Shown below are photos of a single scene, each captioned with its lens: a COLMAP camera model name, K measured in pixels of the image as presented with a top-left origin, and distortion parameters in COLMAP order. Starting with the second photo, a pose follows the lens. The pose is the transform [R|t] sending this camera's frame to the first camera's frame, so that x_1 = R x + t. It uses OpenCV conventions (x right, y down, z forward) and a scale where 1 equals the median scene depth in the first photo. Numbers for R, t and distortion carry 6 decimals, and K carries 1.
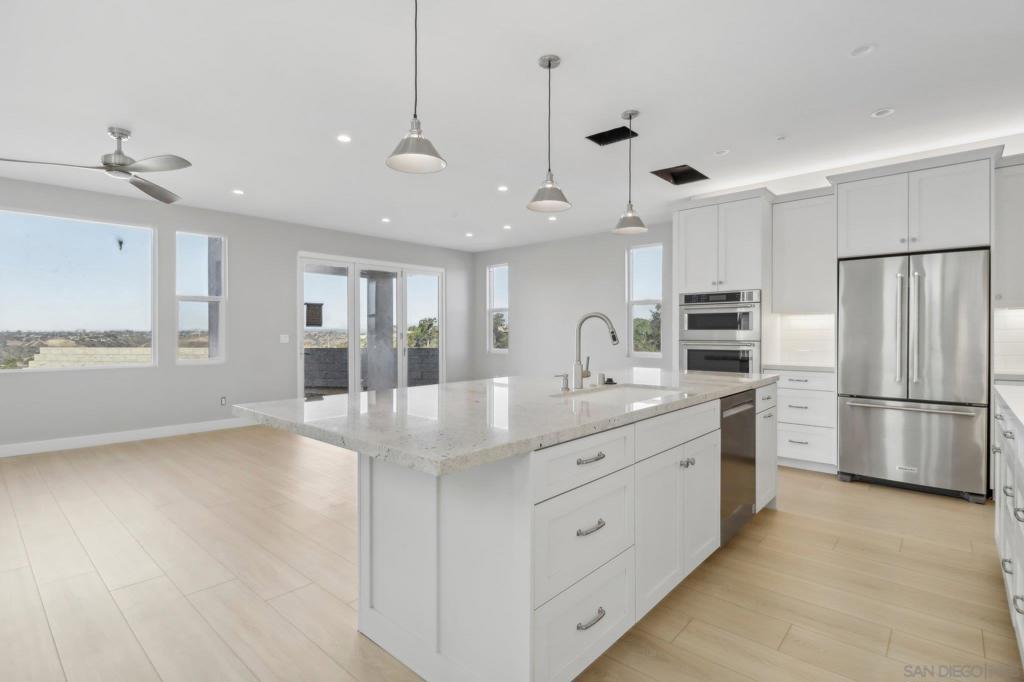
lens RADIAL K [[498.5, 0, 505.5], [0, 498.5, 339.9], [0, 0, 1]] dist [-0.000583, -0.000134]
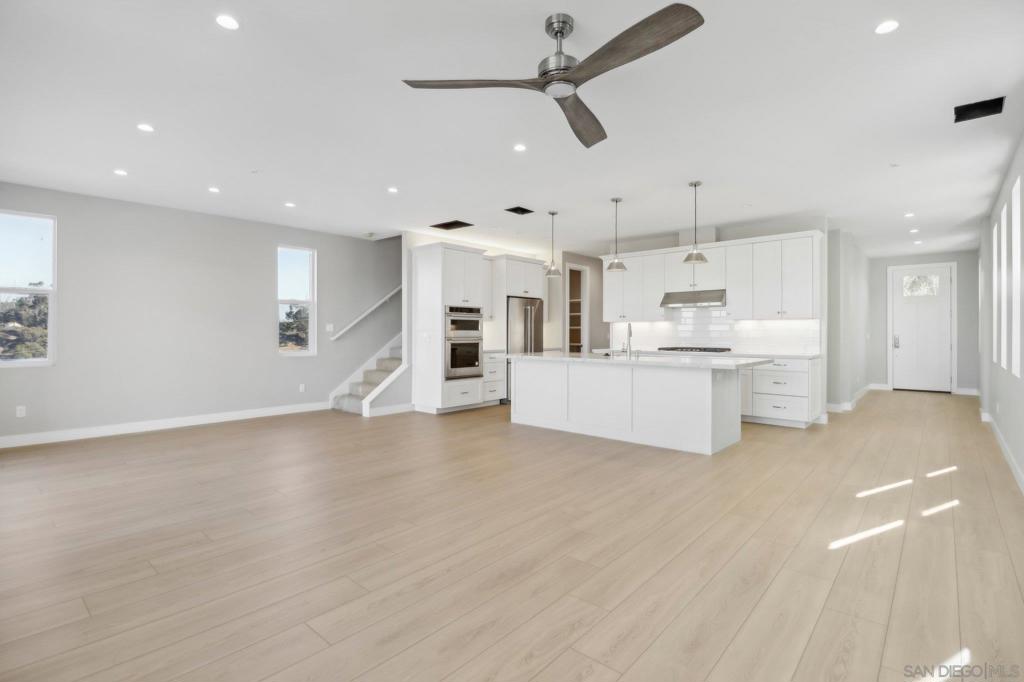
lens RADIAL K [[482.4, 0, 516.6], [0, 482.4, 339.2], [0, 0, 1]] dist [-0.000292, -0.000763]
pose [[-0.003701, 0.002285, 0.999991, -1.349328], [0.015285, 0.999881, -0.002228, 0.017705], [-0.999876, 0.015277, -0.003736, 1.001542]]
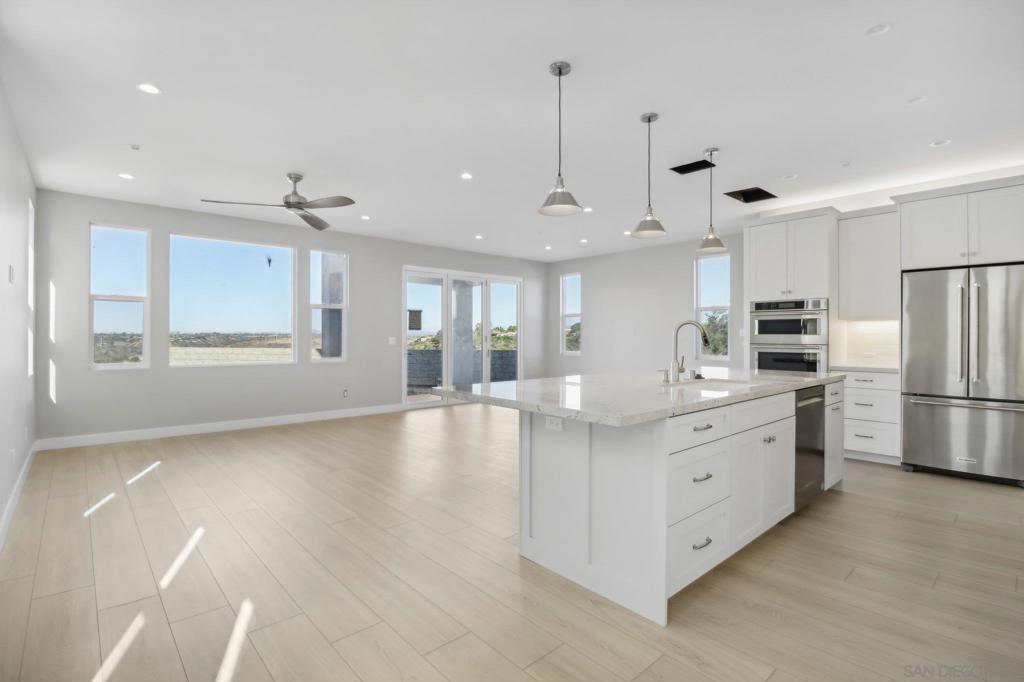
lens RADIAL K [[482.4, 0, 516.6], [0, 482.4, 339.2], [0, 0, 1]] dist [-0.000292, -0.000763]
pose [[0.995514, 0.004338, -0.094513, -0.086414], [-0.005065, 0.999959, -0.007461, 0.002157], [0.094477, 0.007906, 0.995496, -0.152491]]
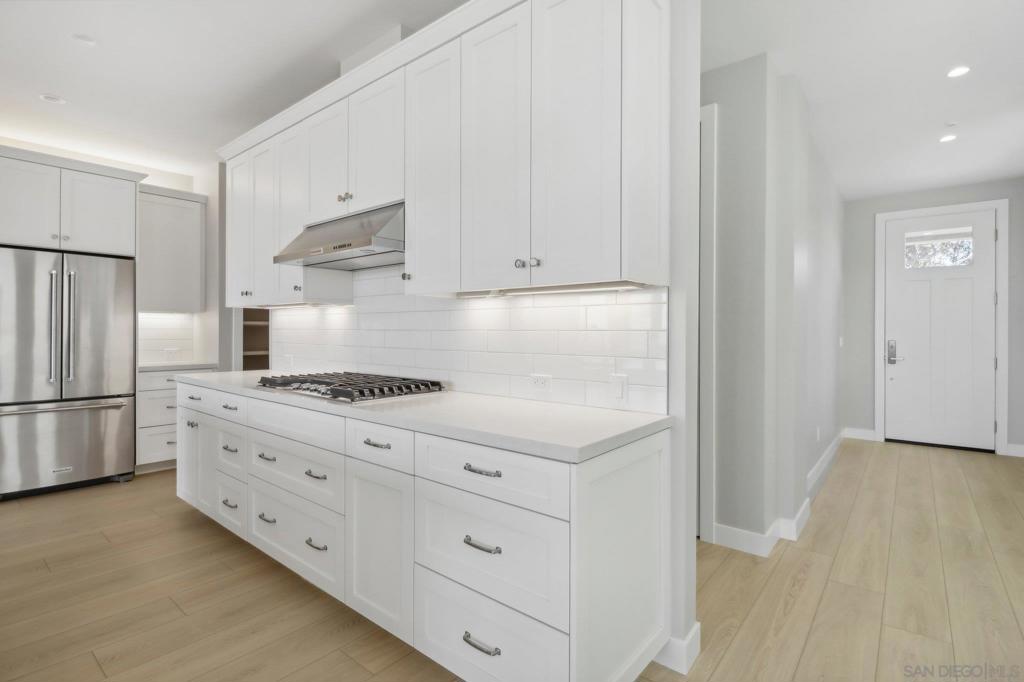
lens RADIAL K [[496.4, 0, 515.1], [0, 496.4, 335.3], [0, 0, 1]] dist [-0.000903, -0.000598]
pose [[-0.049351, 0.004482, 0.998771, -0.194930], [0.008298, 0.999957, -0.004077, 0.004266], [-0.998747, 0.008087, -0.049387, 0.145869]]
